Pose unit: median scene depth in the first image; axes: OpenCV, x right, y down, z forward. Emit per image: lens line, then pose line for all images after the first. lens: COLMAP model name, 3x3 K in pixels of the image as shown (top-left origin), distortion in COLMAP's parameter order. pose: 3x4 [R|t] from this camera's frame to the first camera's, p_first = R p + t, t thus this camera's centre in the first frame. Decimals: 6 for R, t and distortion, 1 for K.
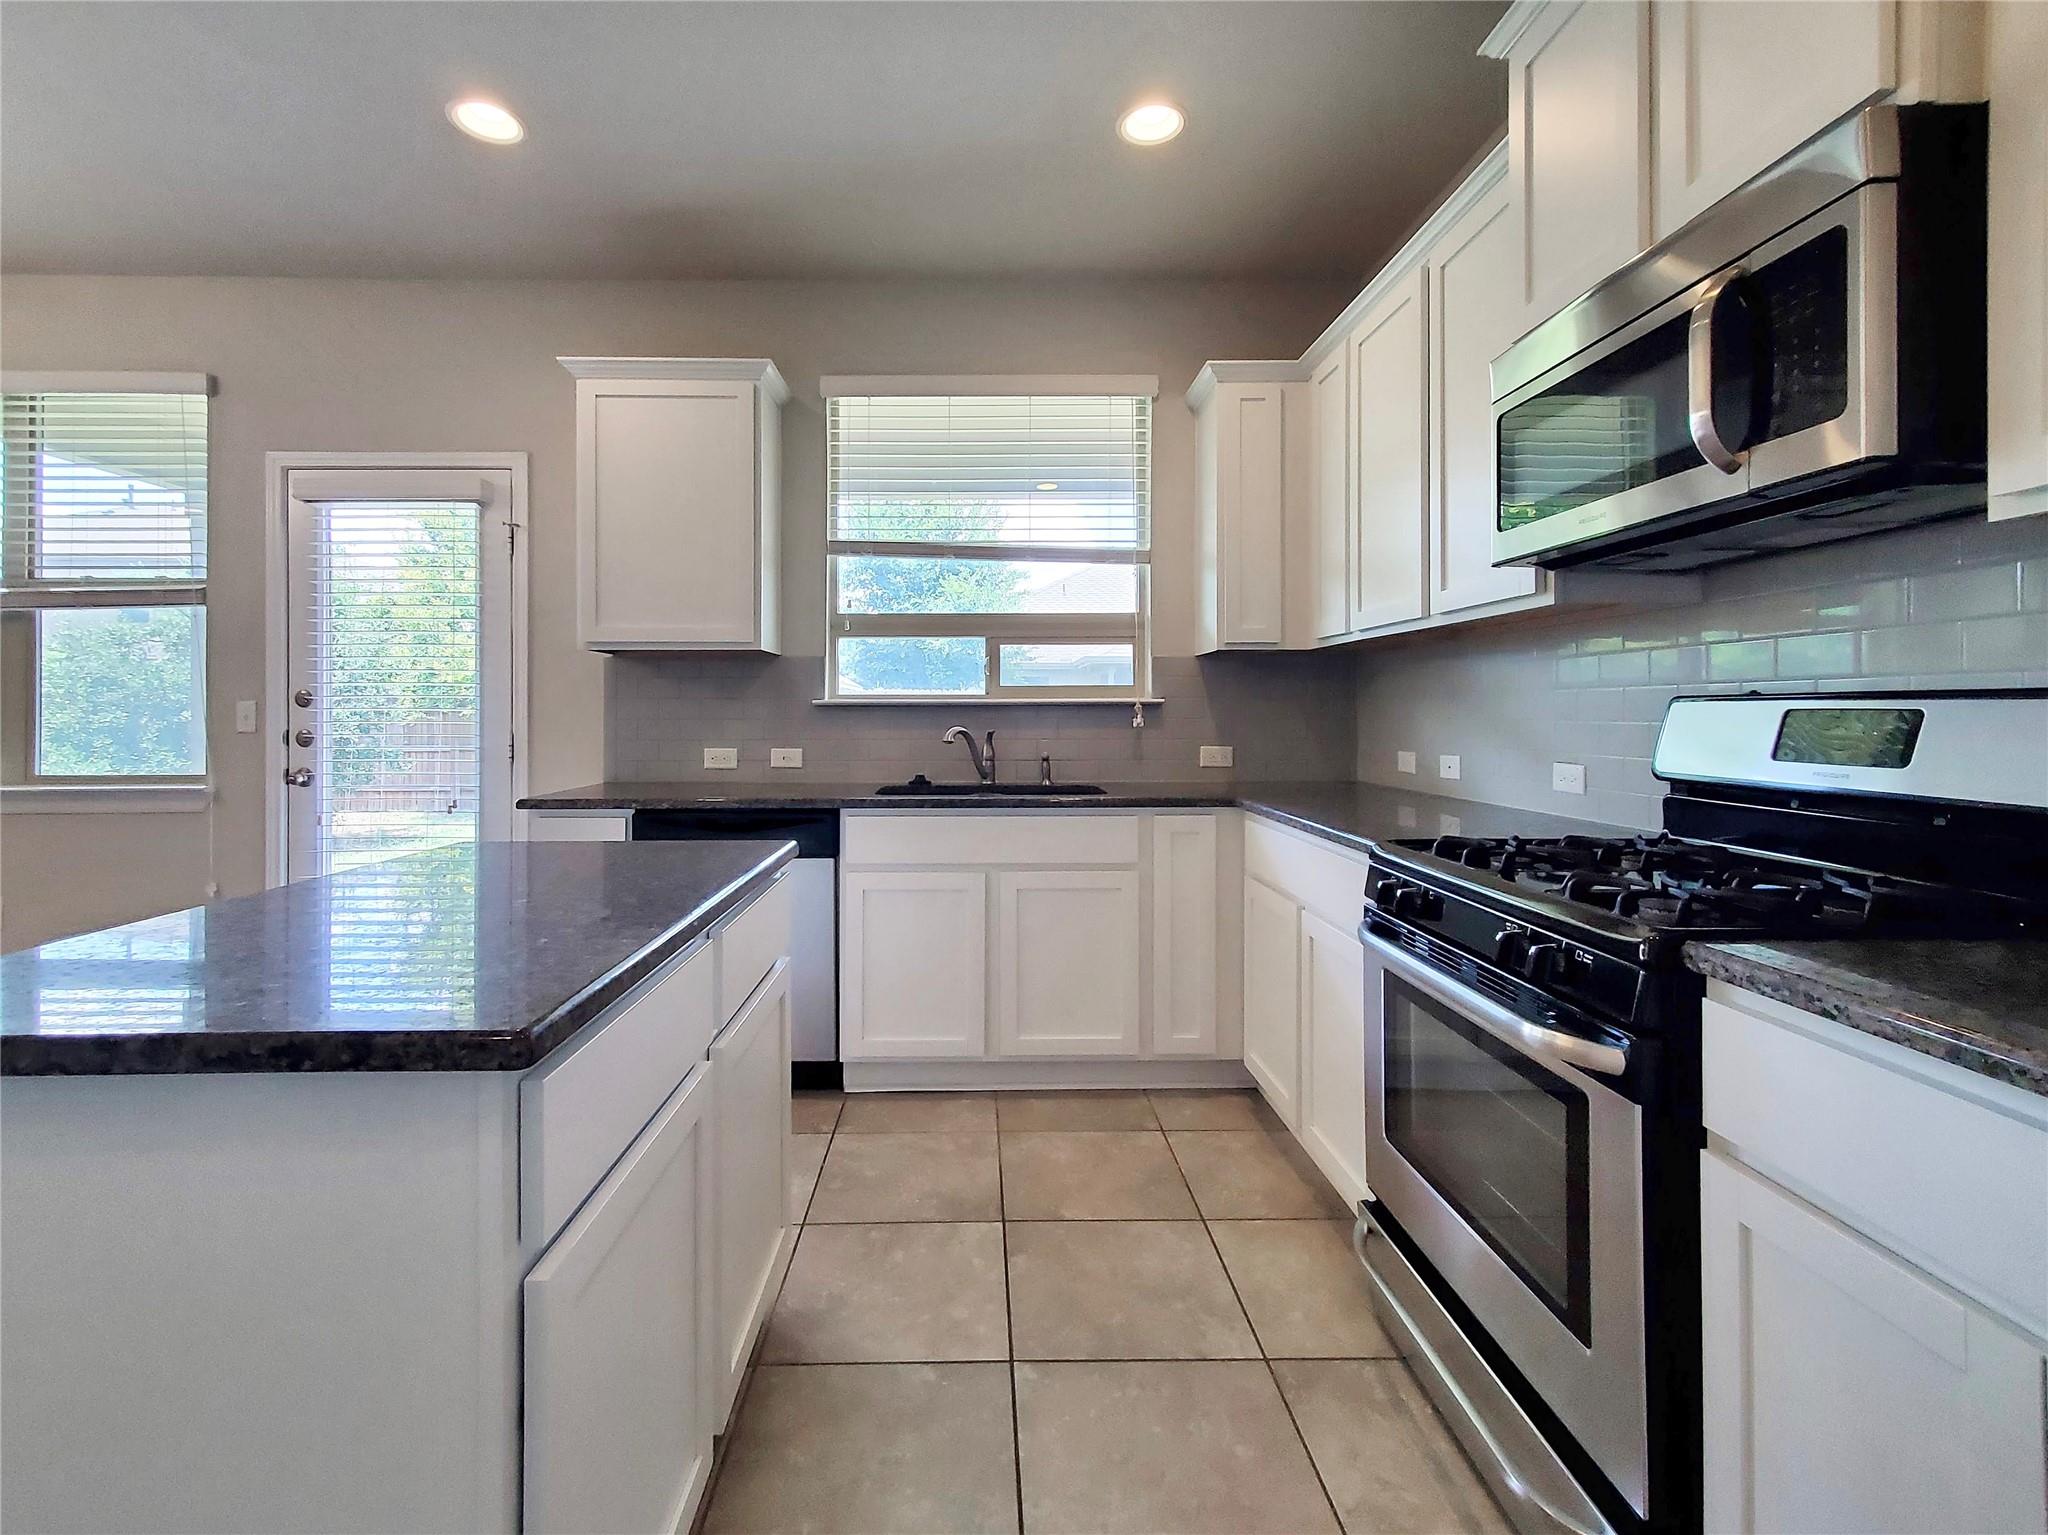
lens RADIAL K [[948.8, 0, 990.8], [0, 948.8, 718.4], [0, 0, 1]] dist [0.000012, 0.000130]
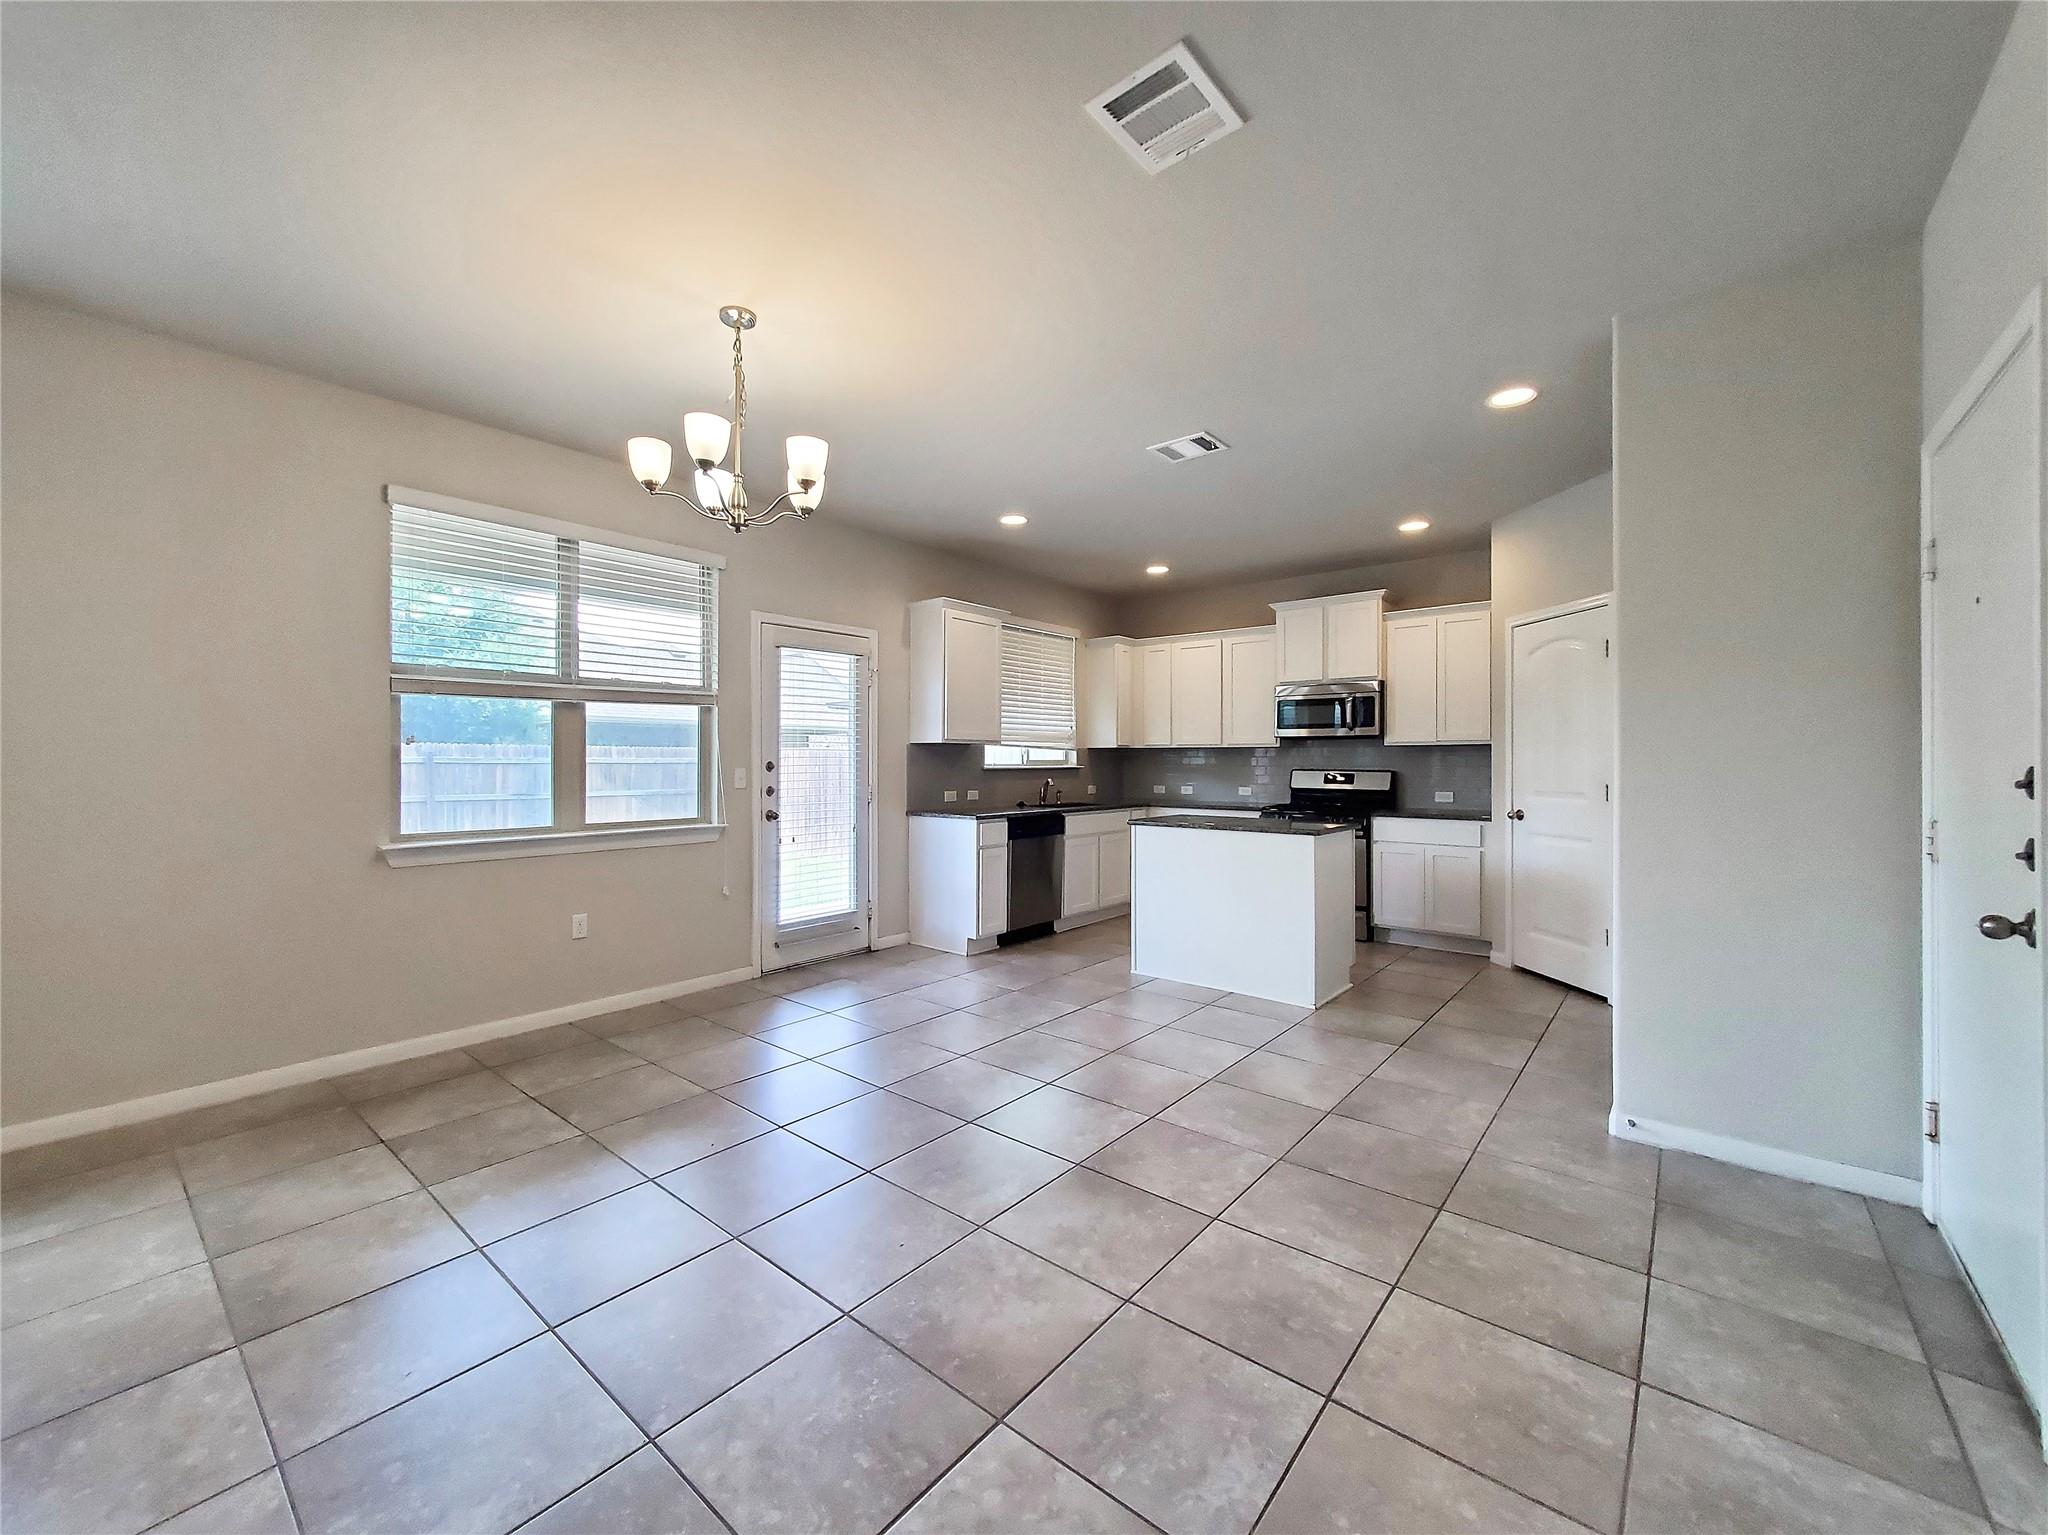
lens RADIAL K [[824.7, 0, 990.9], [0, 824.7, 763.0], [0, 0, 1]] dist [0.000228, -0.000768]
pose [[0.657123, 0.001608, 0.753782, -1.606896], [-0.000107, 0.999998, -0.002039, -0.024420], [-0.753783, 0.001259, 0.657122, -0.216988]]
